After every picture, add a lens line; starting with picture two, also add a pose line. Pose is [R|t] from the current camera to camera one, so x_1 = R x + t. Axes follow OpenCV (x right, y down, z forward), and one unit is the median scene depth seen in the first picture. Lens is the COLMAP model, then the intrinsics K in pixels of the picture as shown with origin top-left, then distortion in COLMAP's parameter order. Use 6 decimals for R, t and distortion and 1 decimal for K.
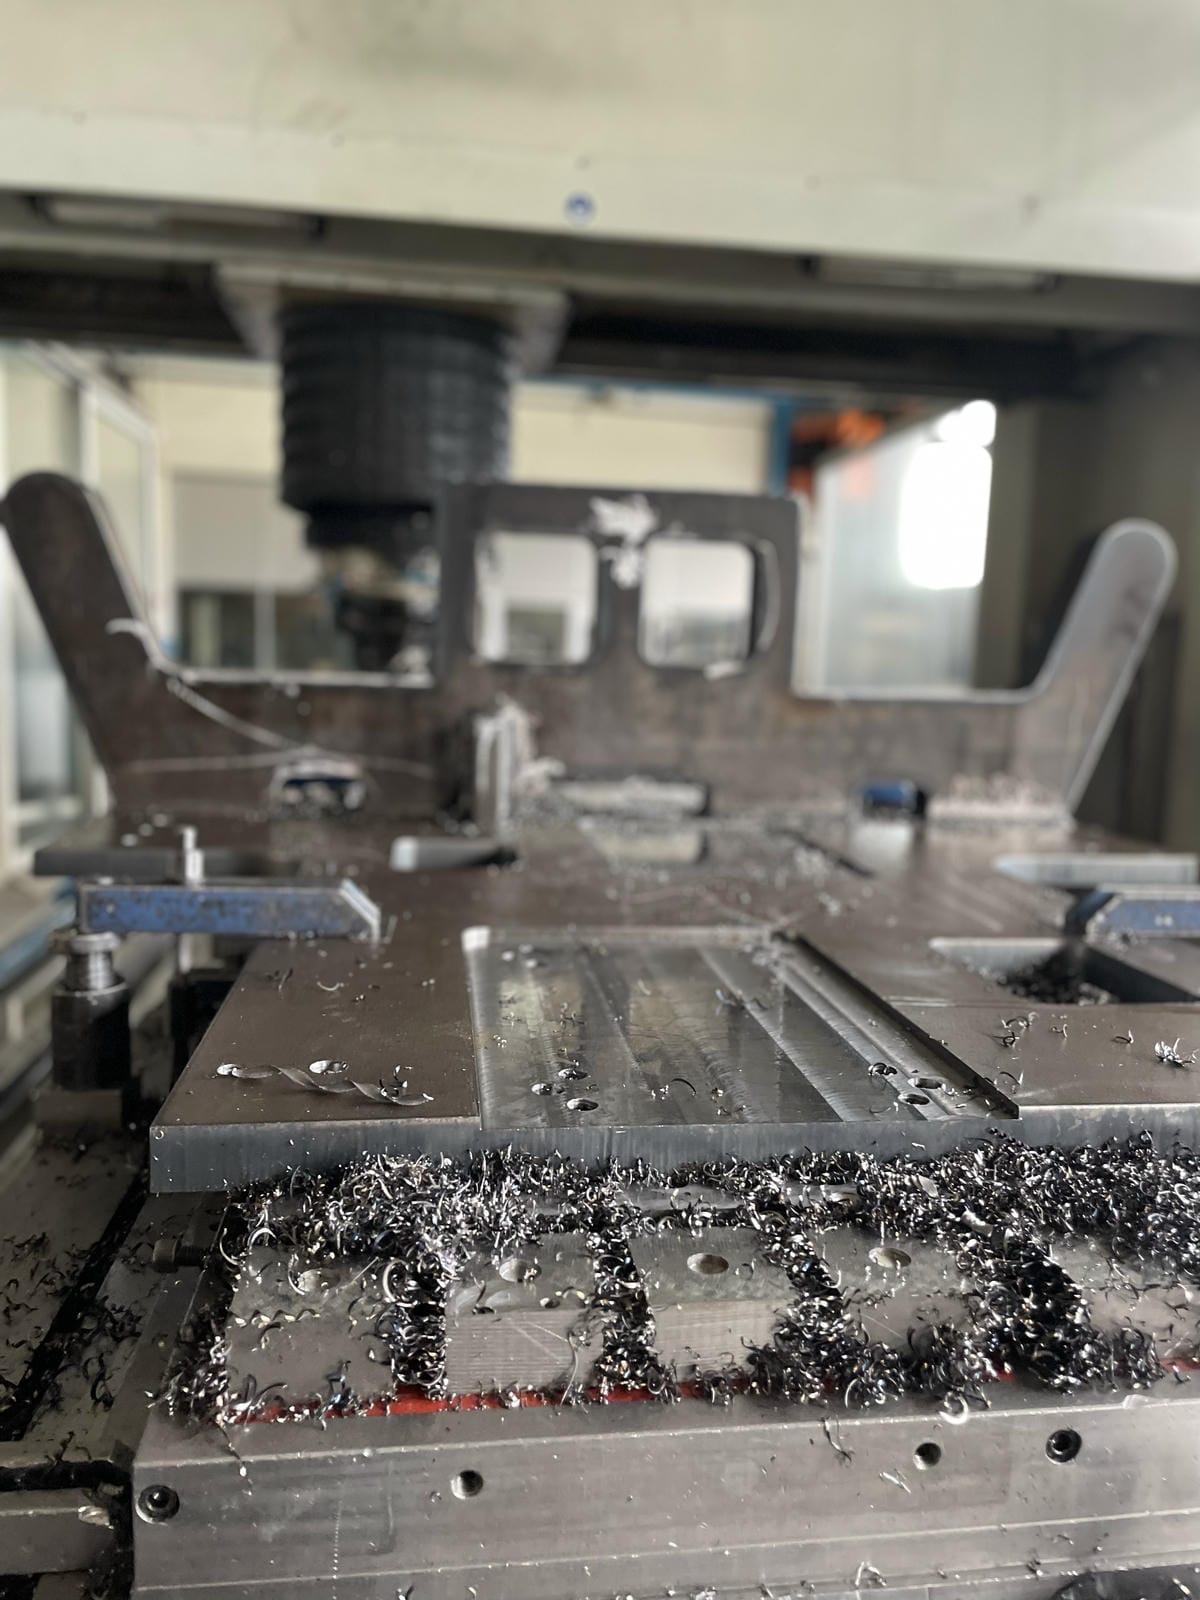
lens RADIAL K [[1216.2, 0, 594.3], [0, 1216.2, 809.4], [0, 0, 1]] dist [0.056205, -0.065784]
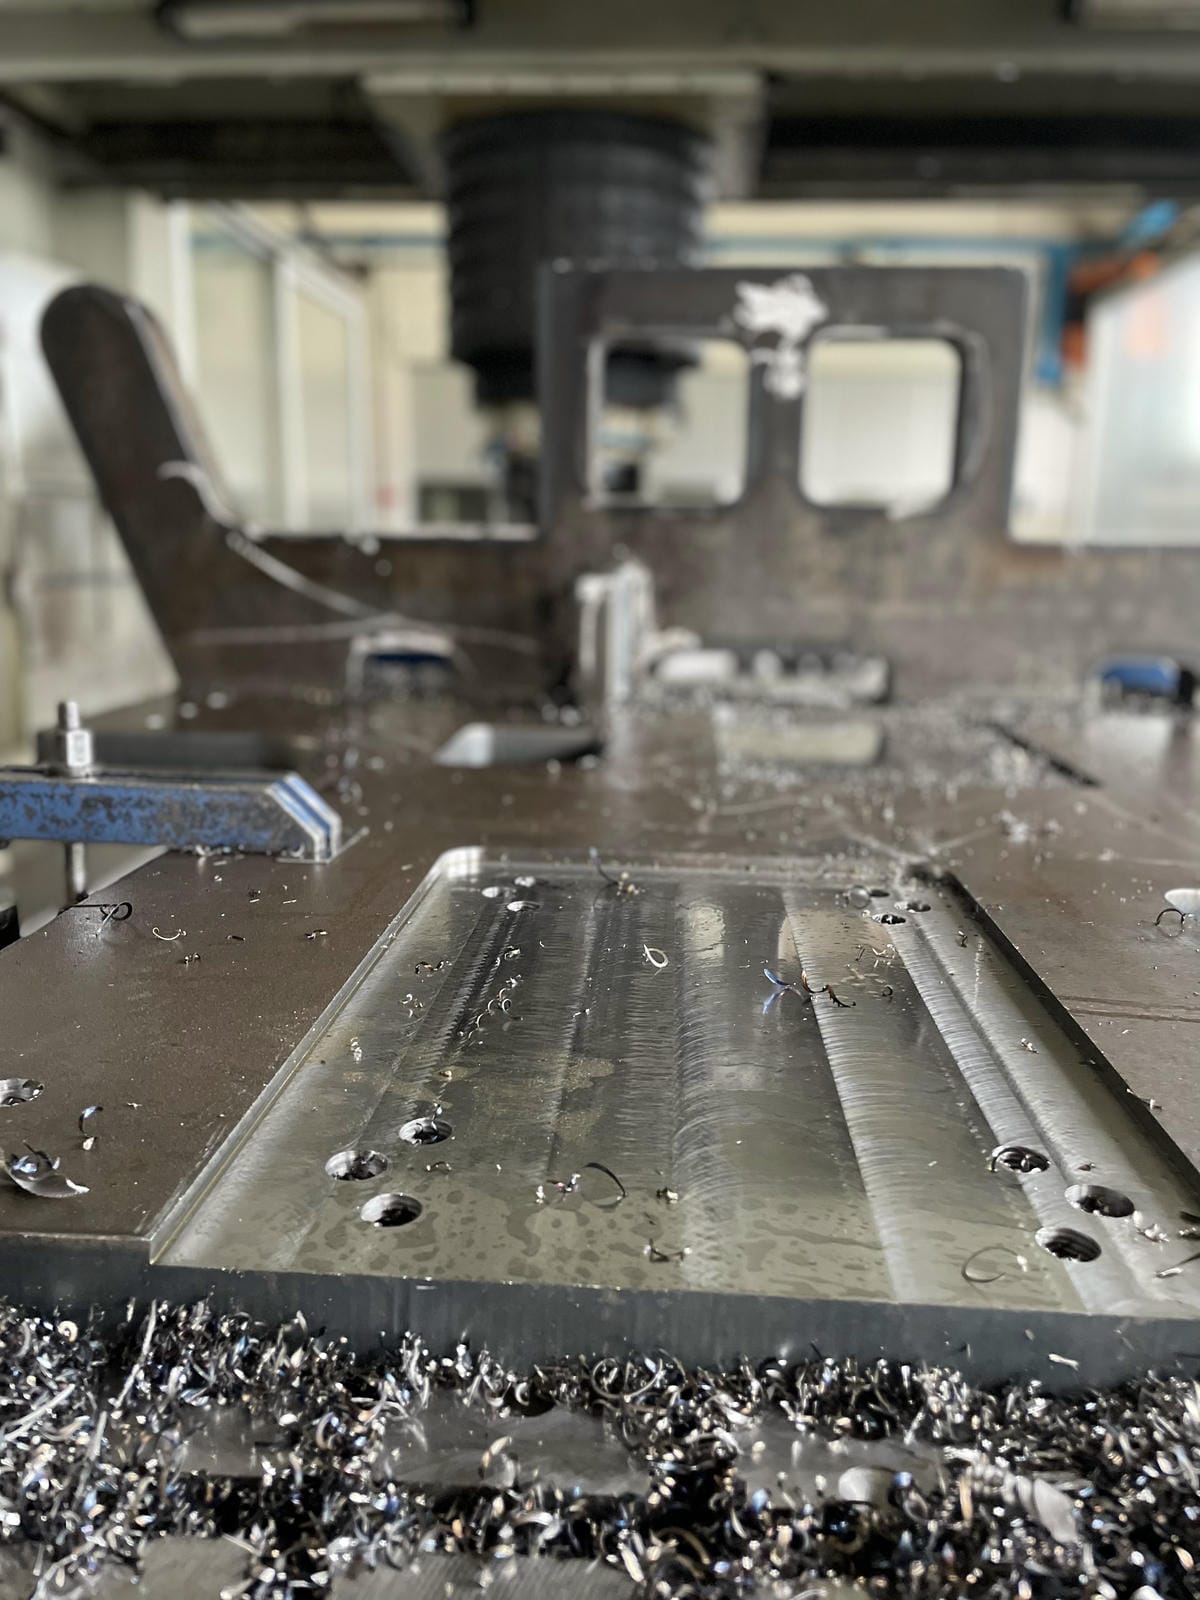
lens RADIAL K [[1216.2, 0, 605.1], [0, 1216.2, 794.4], [0, 0, 1]] dist [0.056205, -0.065784]
pose [[0.980471, 0.023158, -0.195293, 0.073629], [-0.009671, 0.997519, 0.069732, 0.011262], [0.196423, -0.066481, 0.978263, 0.212876]]
